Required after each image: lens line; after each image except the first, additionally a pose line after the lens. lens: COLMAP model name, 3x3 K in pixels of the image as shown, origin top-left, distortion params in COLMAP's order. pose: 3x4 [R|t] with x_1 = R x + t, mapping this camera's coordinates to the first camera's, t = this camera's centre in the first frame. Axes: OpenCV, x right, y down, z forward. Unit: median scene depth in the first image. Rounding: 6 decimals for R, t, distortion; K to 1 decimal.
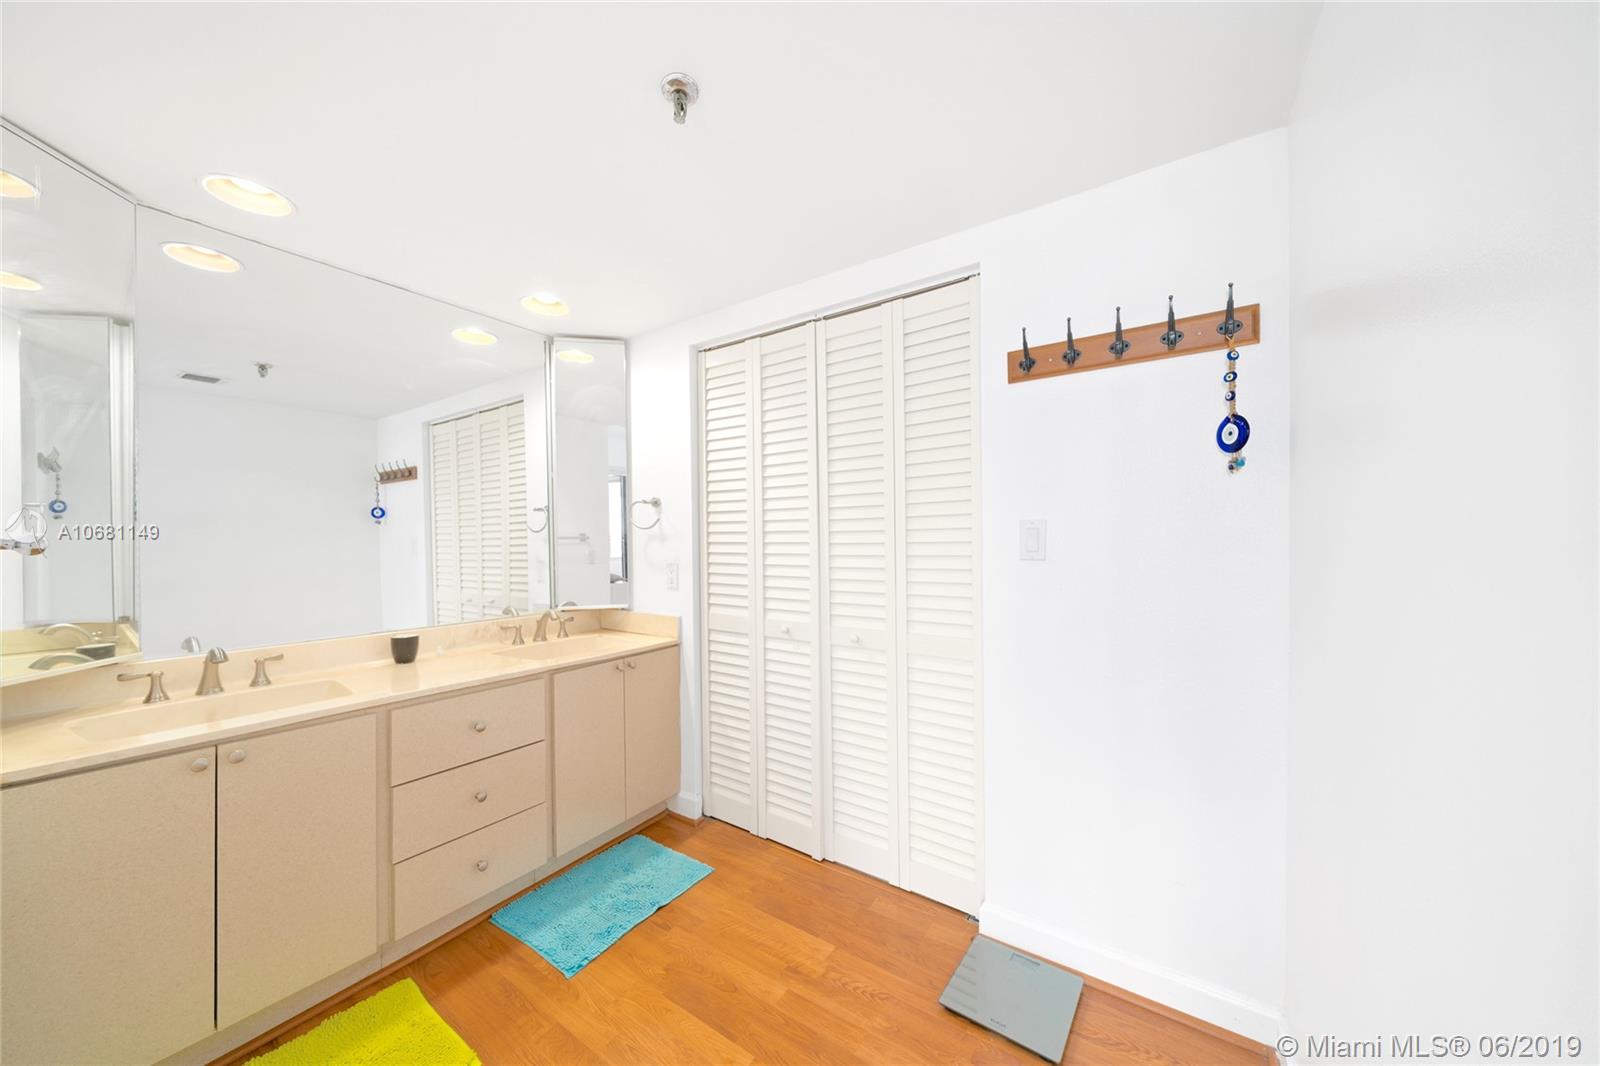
lens RADIAL K [[544.4, 0, 793.3], [0, 544.4, 537.6], [0, 0, 1]] dist [-0.006299, 0.000154]
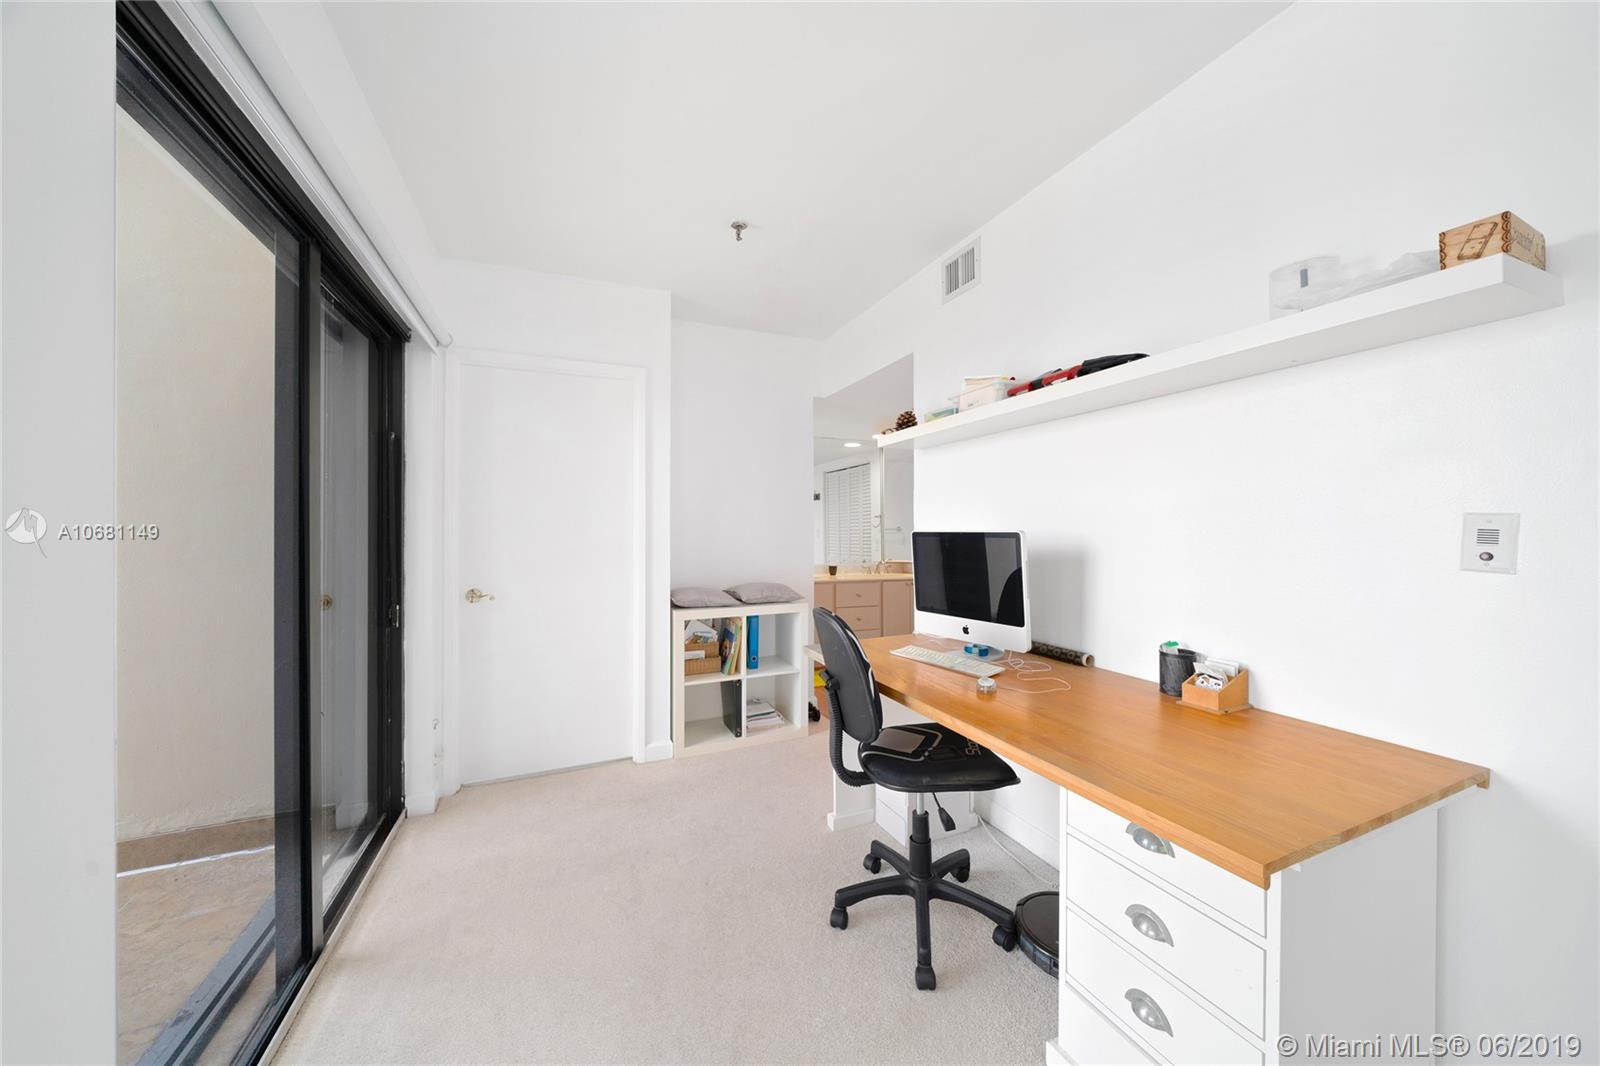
lens RADIAL K [[544.4, 0, 801.3], [0, 544.4, 531.5], [0, 0, 1]] dist [-0.006299, 0.000154]
pose [[0.845451, 0.008373, -0.533987, 0.464805], [-0.004923, 0.999957, 0.007885, -0.008407], [0.534030, -0.004038, 0.845456, -1.059422]]
